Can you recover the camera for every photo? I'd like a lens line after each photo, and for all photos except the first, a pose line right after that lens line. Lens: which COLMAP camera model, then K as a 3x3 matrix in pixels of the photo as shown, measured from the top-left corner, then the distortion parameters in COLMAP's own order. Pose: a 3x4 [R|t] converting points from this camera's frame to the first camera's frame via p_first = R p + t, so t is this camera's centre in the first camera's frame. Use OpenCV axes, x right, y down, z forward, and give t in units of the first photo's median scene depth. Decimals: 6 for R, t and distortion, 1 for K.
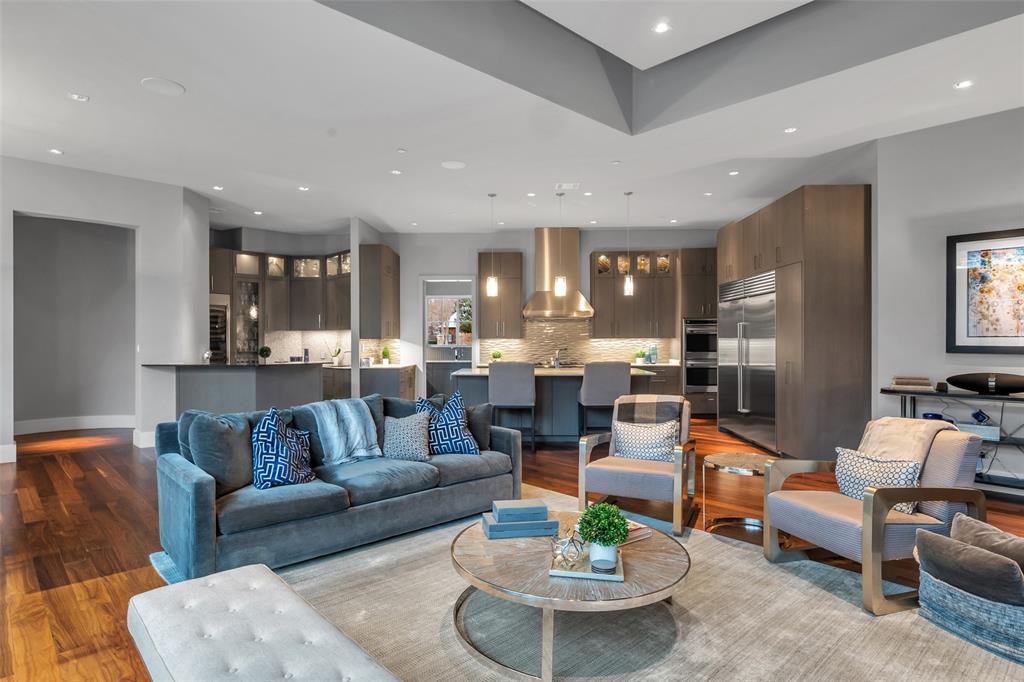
lens RADIAL K [[572.7, 0, 512.0], [0, 572.7, 341.0], [0, 0, 1]] dist [-0.002448, -0.000253]
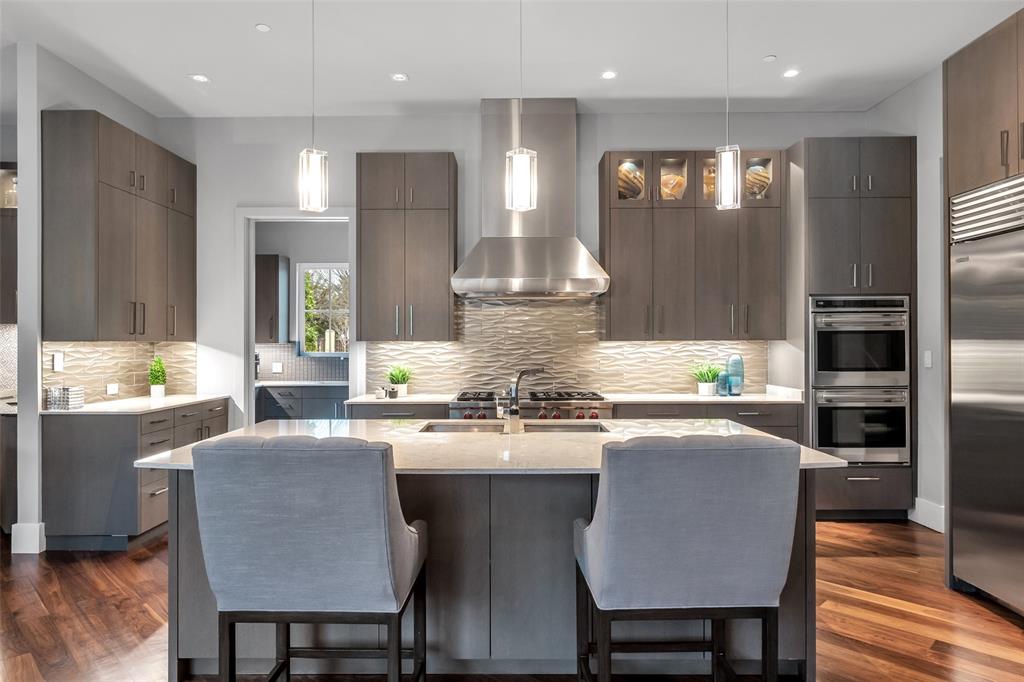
lens RADIAL K [[662.0, 0, 512.0], [0, 662.0, 341.0], [0, 0, 1]] dist [-0.000717, 0.000858]
pose [[0.999929, 0.000952, 0.011844, 0.058749], [-0.000887, 0.999984, -0.005513, -0.001166], [-0.011849, 0.005502, 0.999915, 0.464073]]
